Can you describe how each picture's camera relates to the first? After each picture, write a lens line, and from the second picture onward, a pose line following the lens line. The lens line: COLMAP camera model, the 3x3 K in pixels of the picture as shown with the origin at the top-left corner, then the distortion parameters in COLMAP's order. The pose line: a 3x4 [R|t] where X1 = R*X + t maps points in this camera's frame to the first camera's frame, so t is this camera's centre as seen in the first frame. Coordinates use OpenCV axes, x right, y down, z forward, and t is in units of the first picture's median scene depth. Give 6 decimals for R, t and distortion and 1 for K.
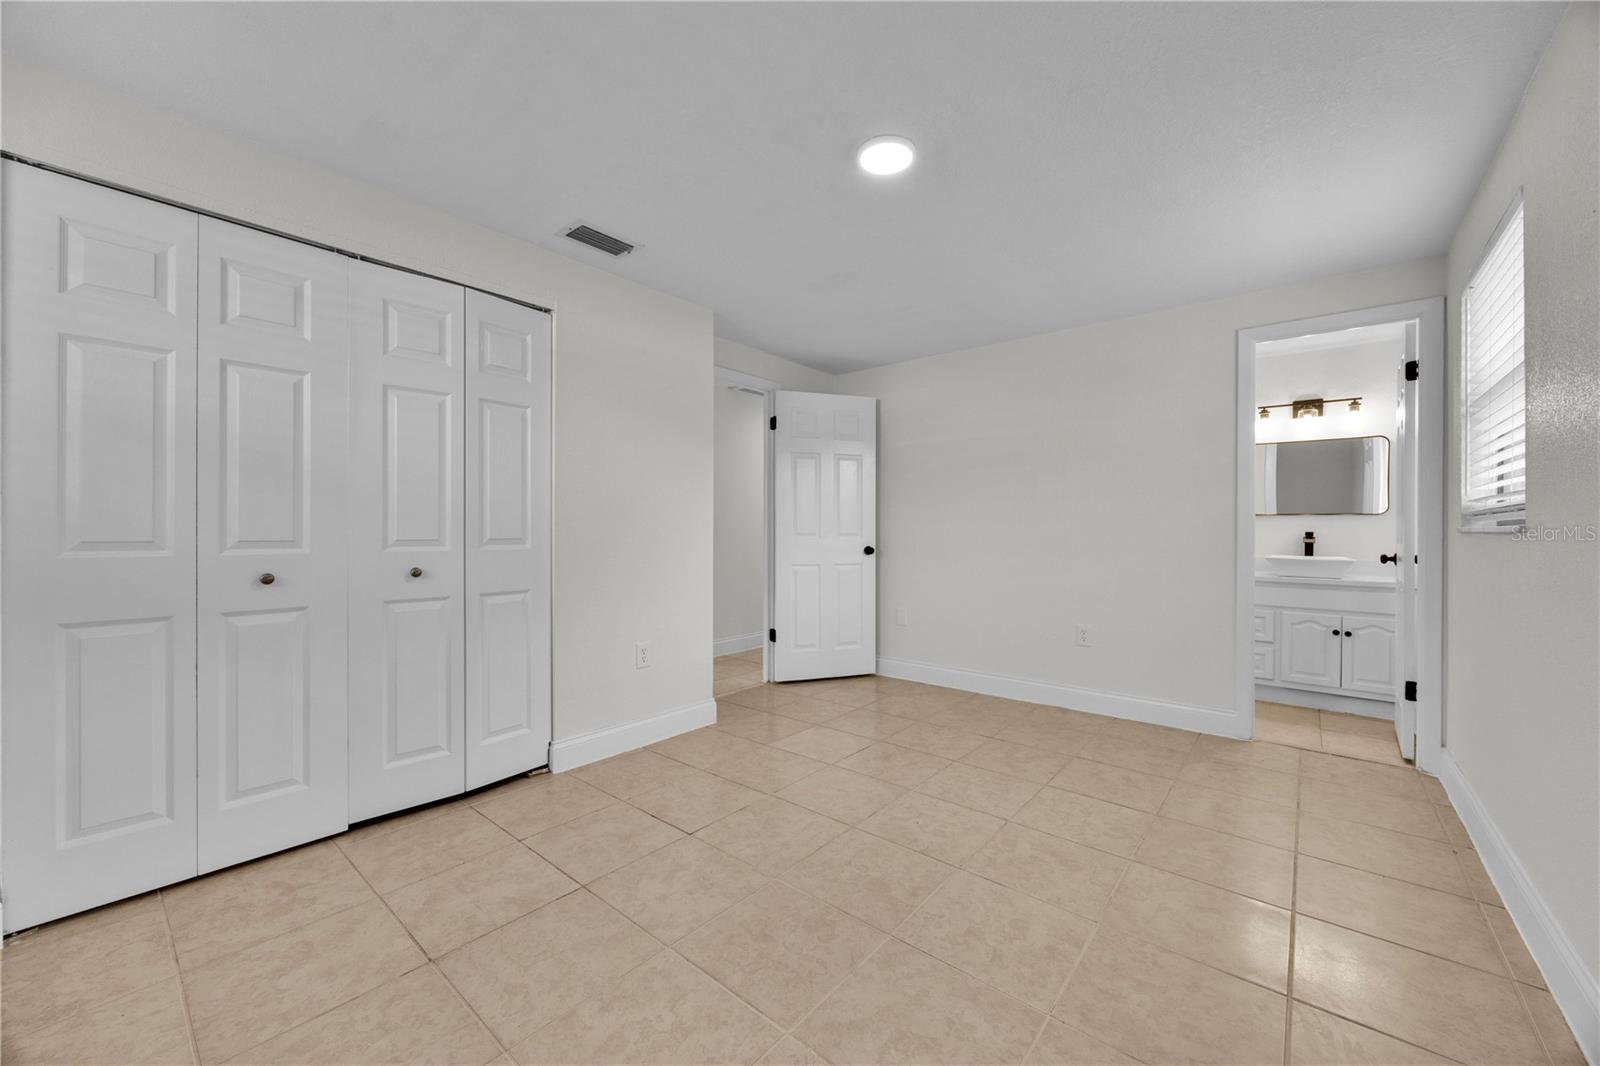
lens RADIAL K [[614.3, 0, 799.4], [0, 614.3, 531.4], [0, 0, 1]] dist [-0.003348, 0.000356]
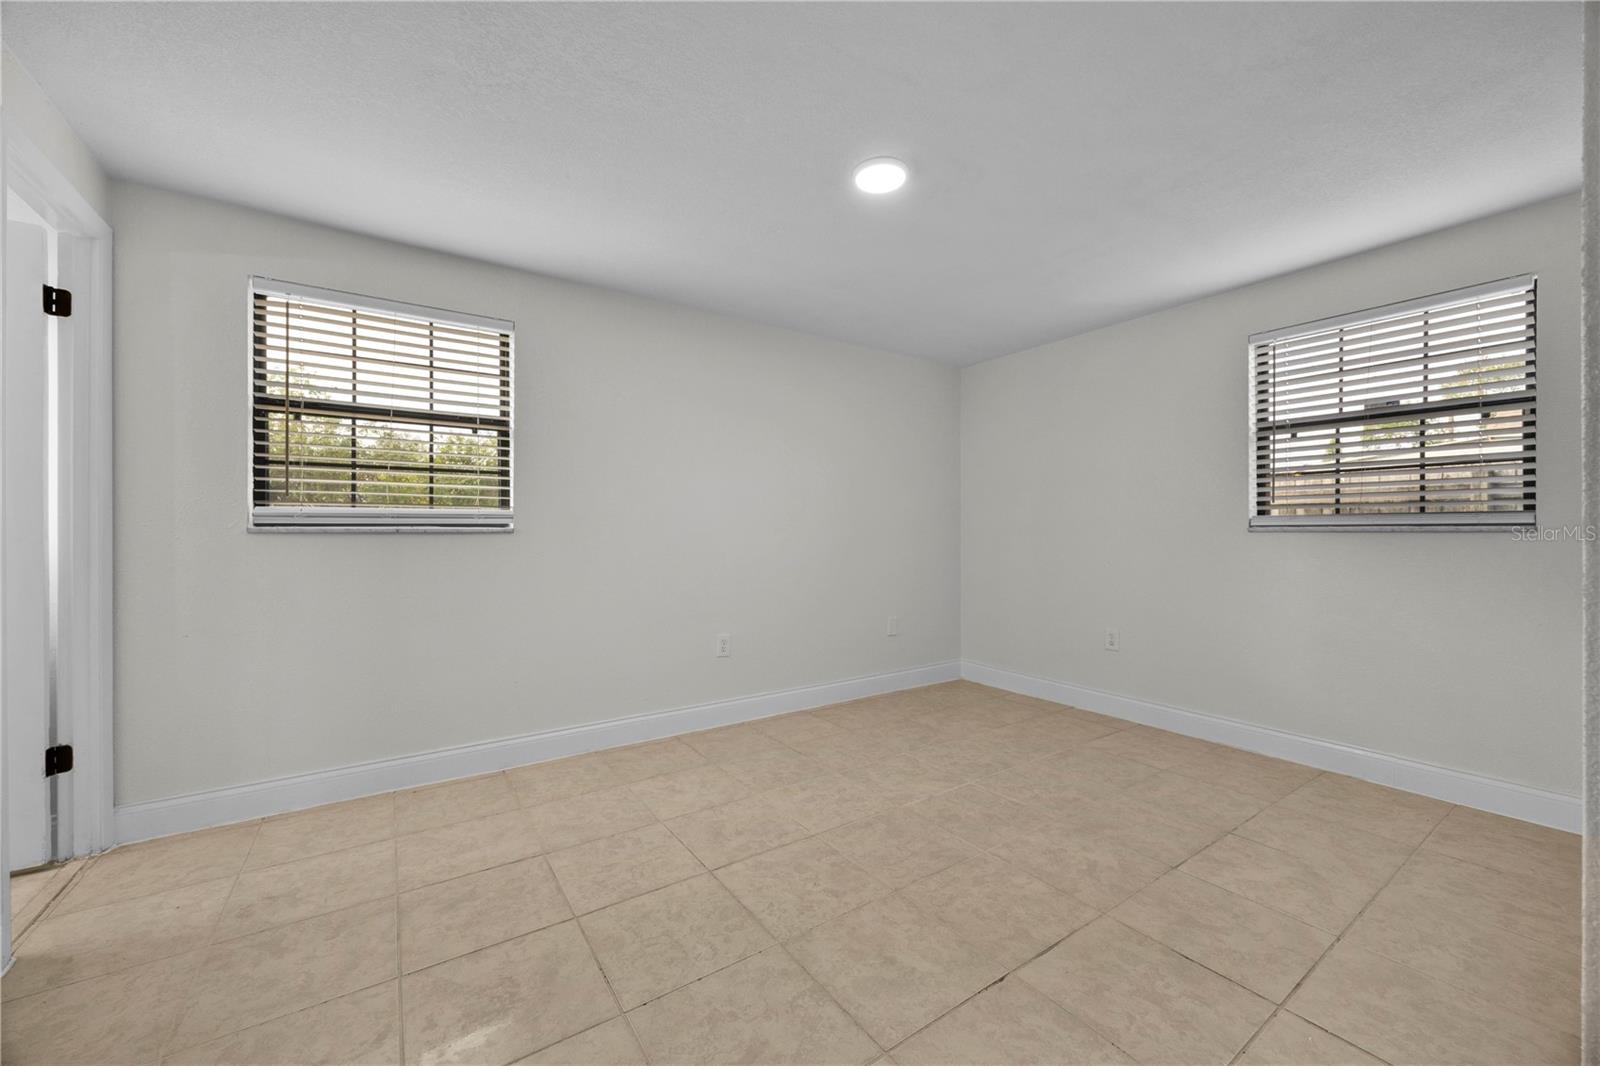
lens RADIAL K [[614.3, 0, 800.8], [0, 614.3, 531.9], [0, 0, 1]] dist [-0.003348, 0.000356]
pose [[-0.964040, -0.000703, 0.265757, -0.009951], [0.000147, 0.999995, 0.003181, -0.005576], [-0.265758, 0.003106, -0.964035, 1.936730]]
